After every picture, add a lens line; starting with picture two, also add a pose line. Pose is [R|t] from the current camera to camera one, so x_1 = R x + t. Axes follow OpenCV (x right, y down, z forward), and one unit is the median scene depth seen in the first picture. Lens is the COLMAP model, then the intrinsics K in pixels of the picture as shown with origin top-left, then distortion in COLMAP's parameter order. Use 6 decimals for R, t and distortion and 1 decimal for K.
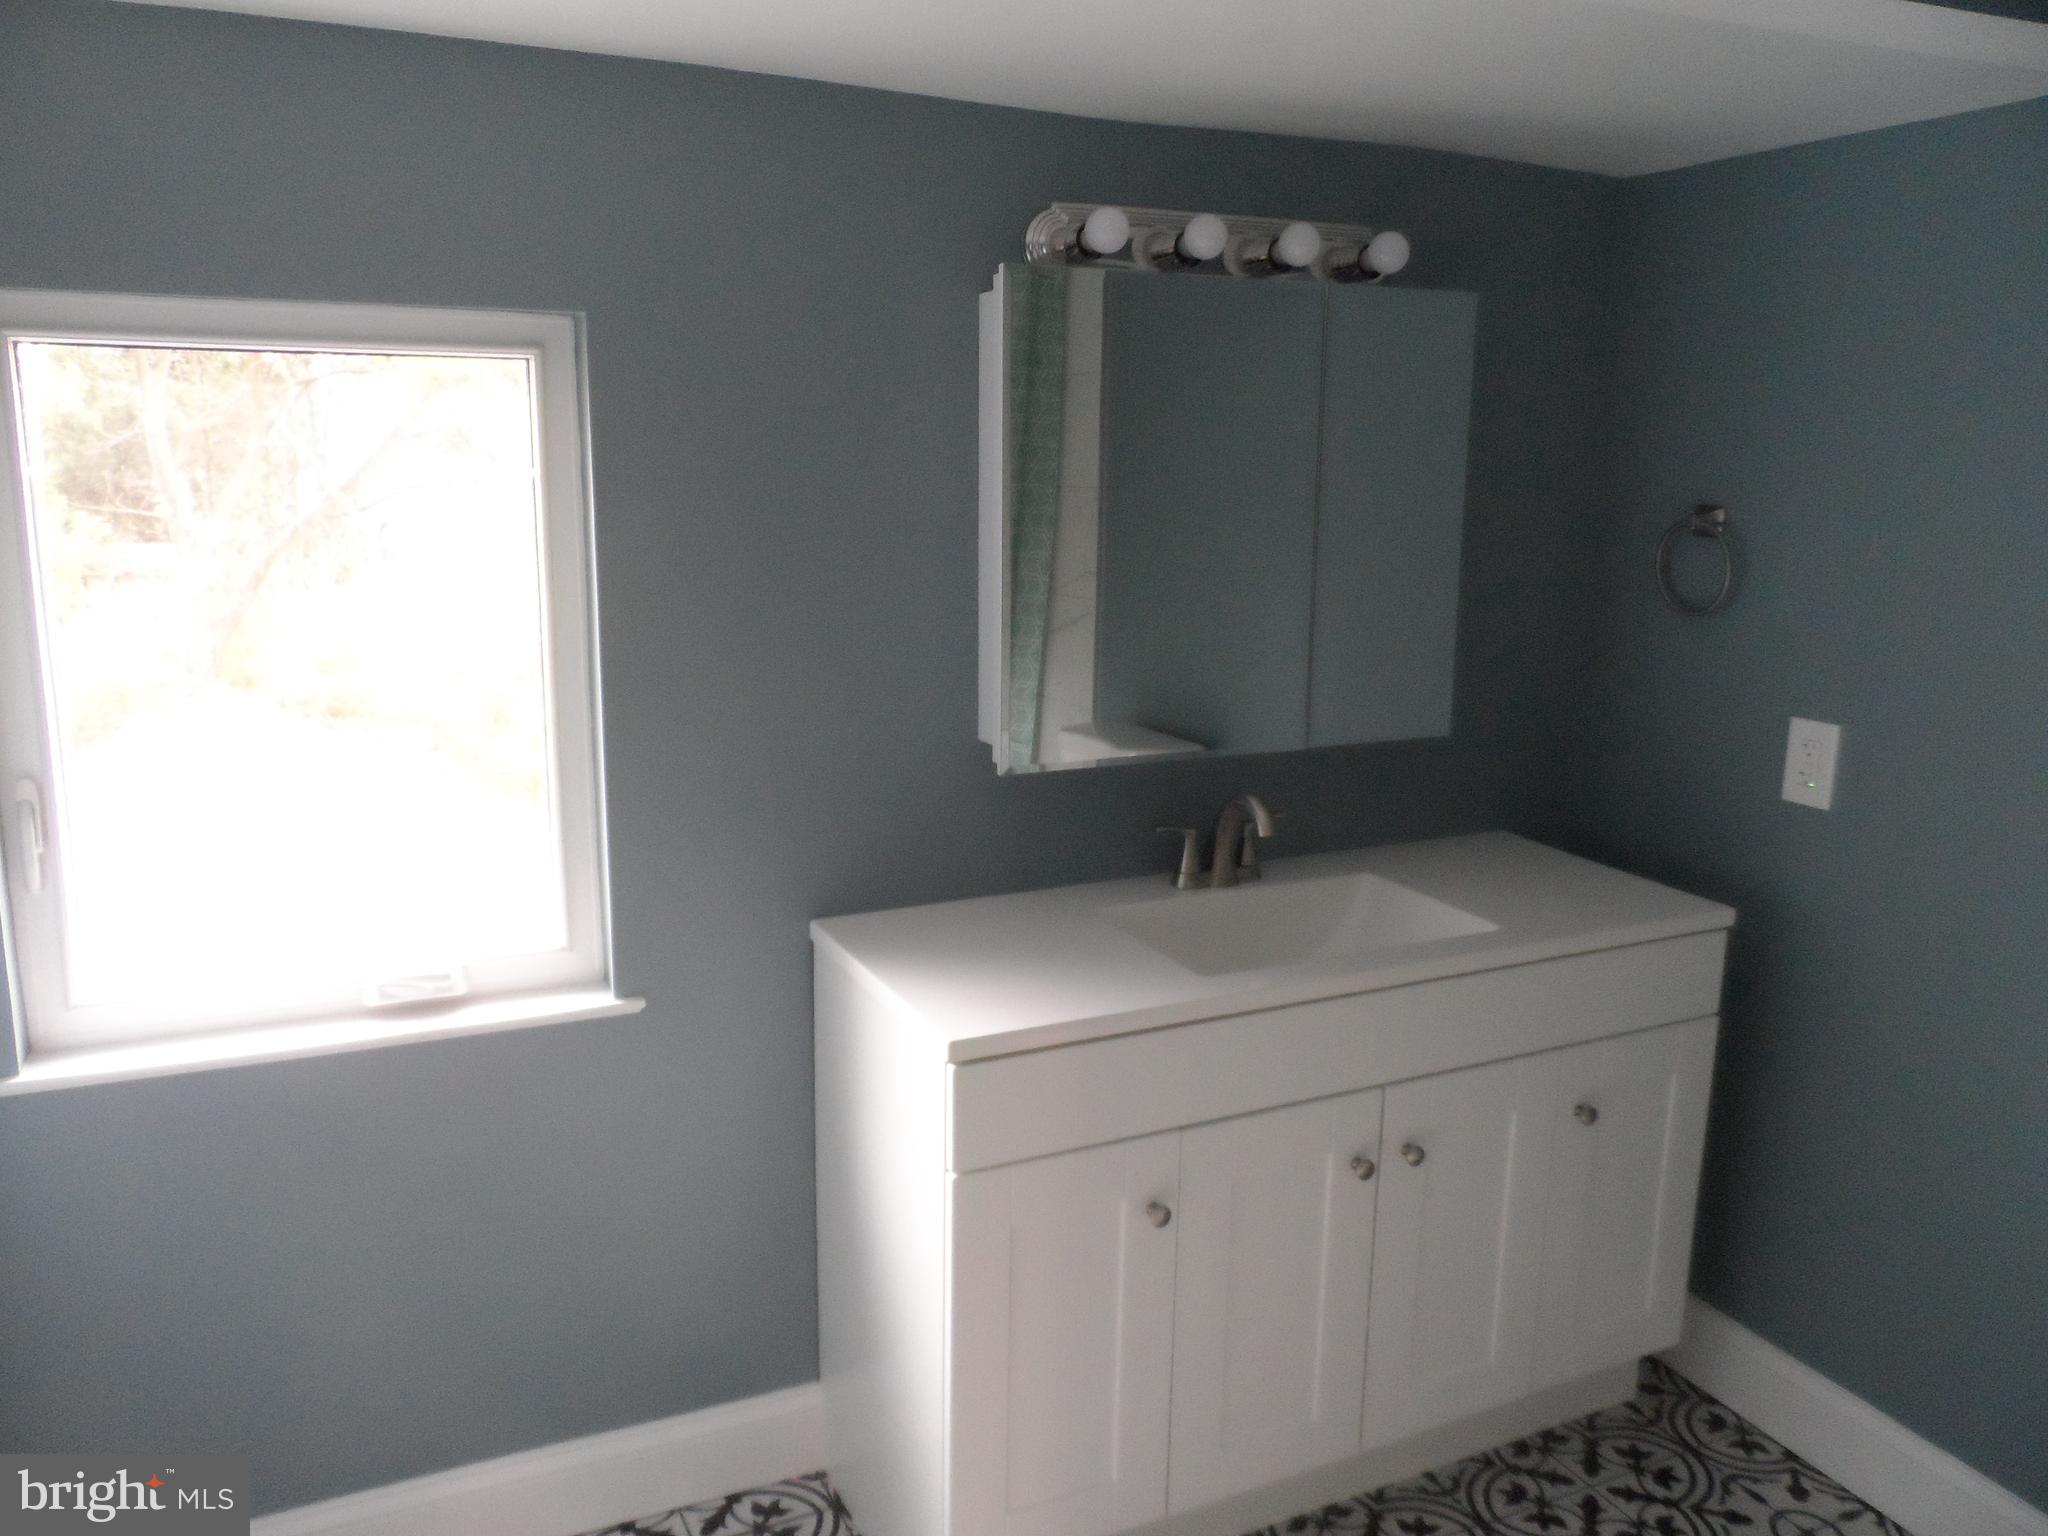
lens RADIAL K [[1565.0, 0, 1025.8], [0, 1565.0, 775.4], [0, 0, 1]] dist [0.006707, -0.000375]
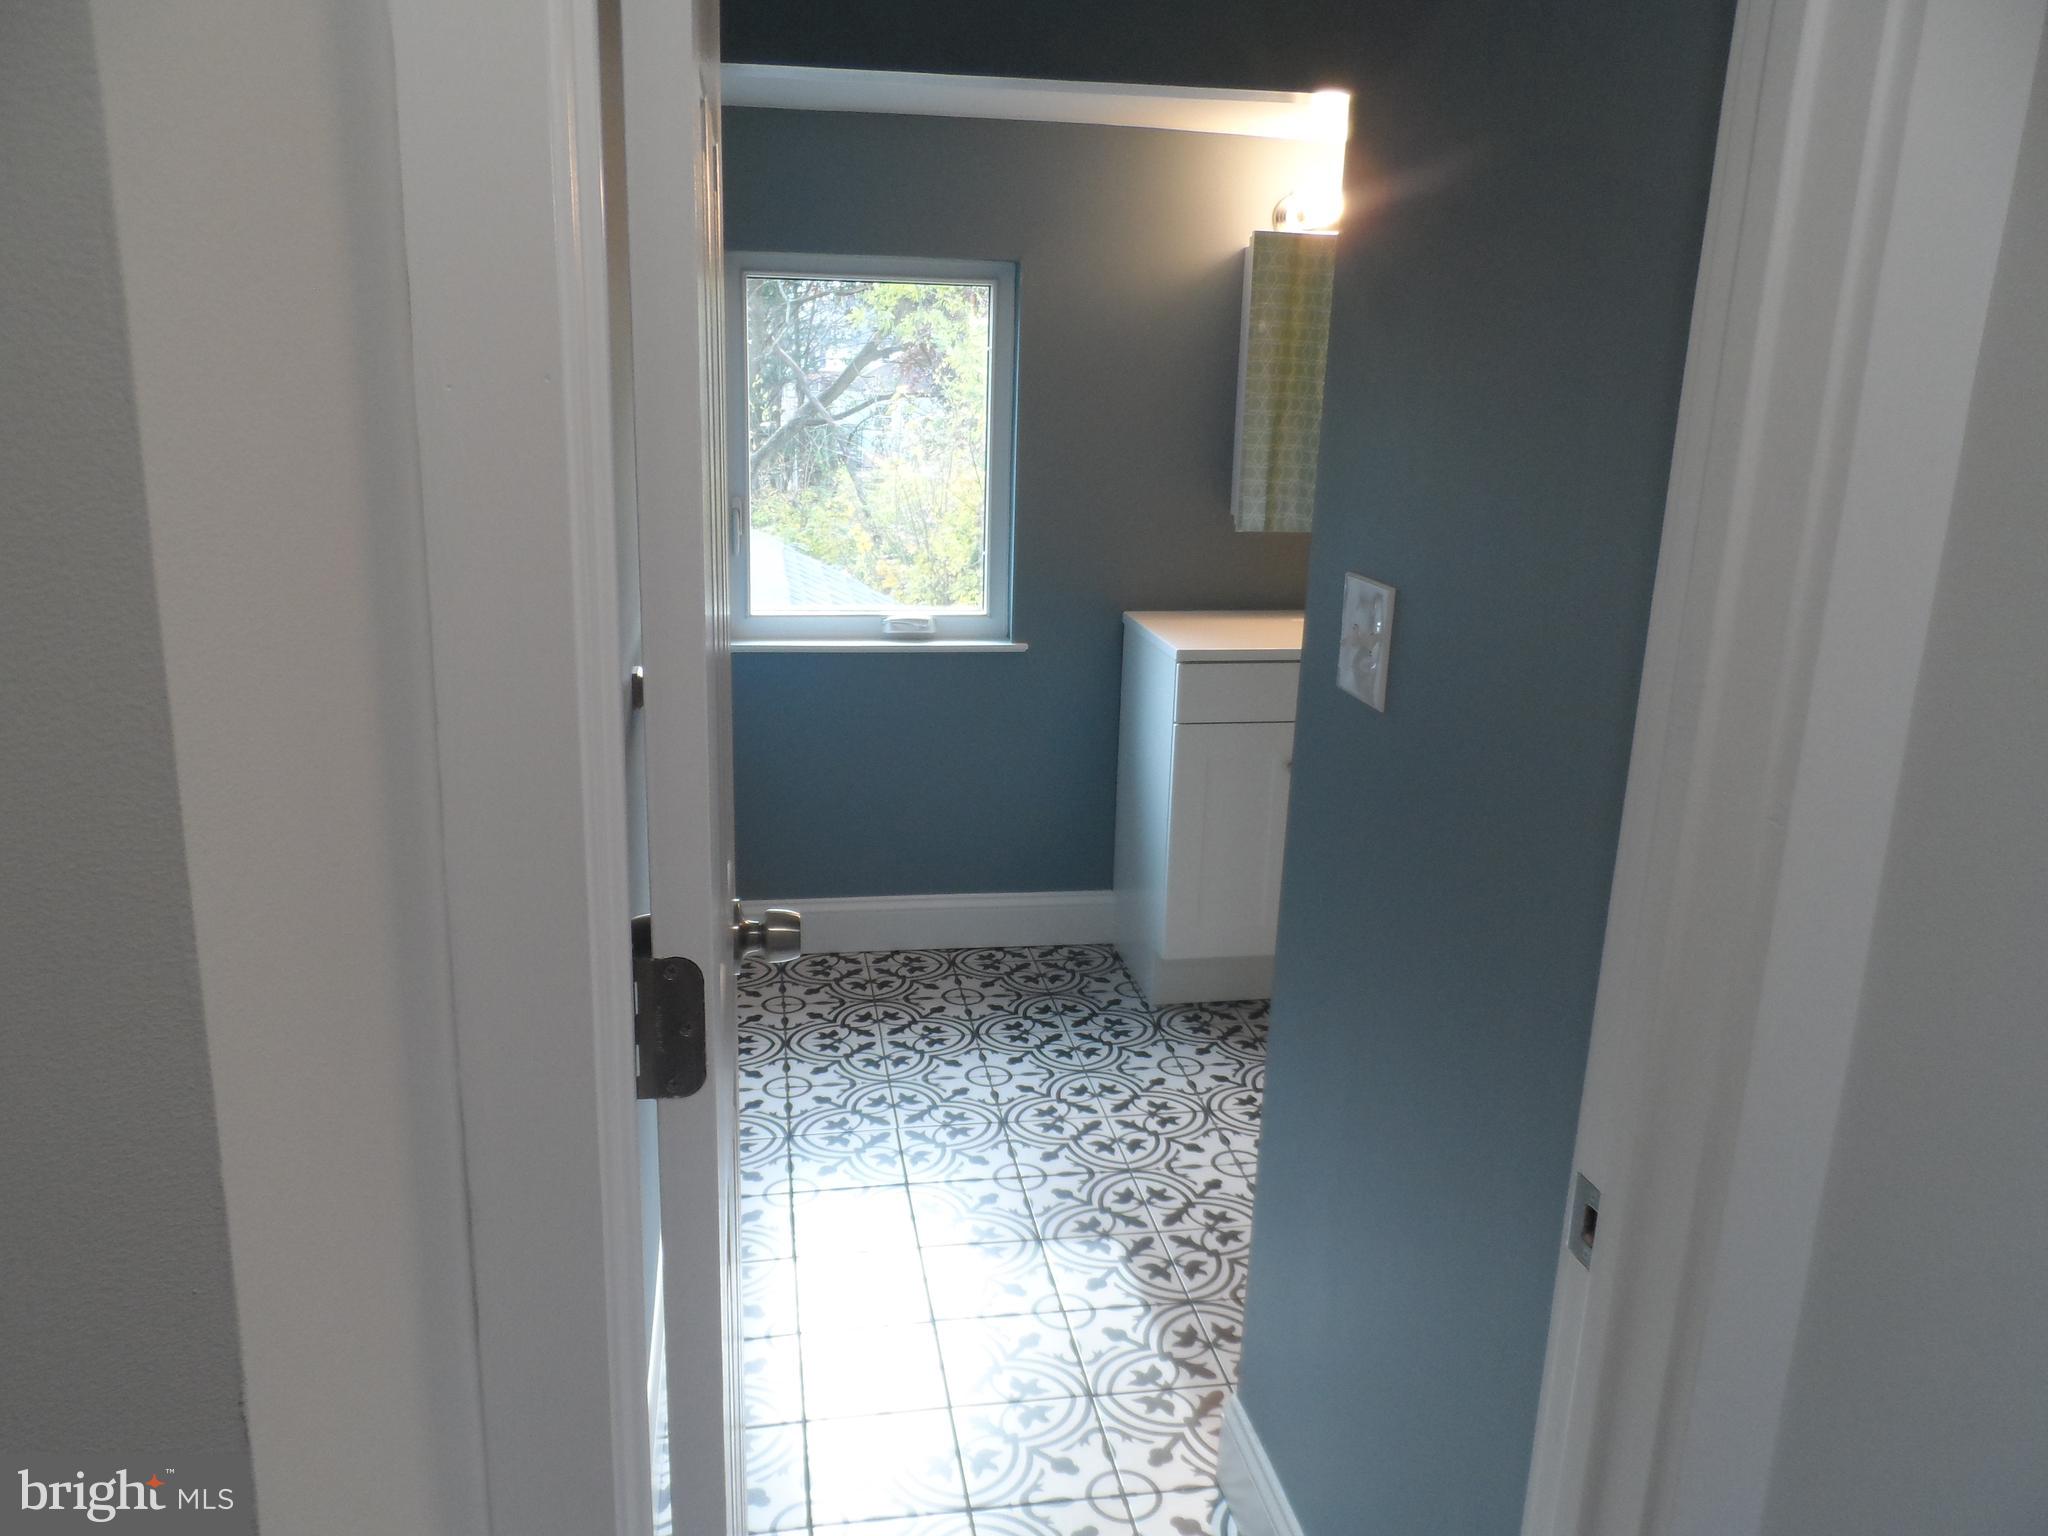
lens RADIAL K [[1565.0, 0, 1025.8], [0, 1565.0, 775.4], [0, 0, 1]] dist [0.006707, -0.000375]
pose [[0.961418, 0.081250, -0.262820, 0.237624], [-0.069132, 0.996088, 0.055045, 0.191256], [0.266264, -0.034752, 0.963273, -0.734521]]
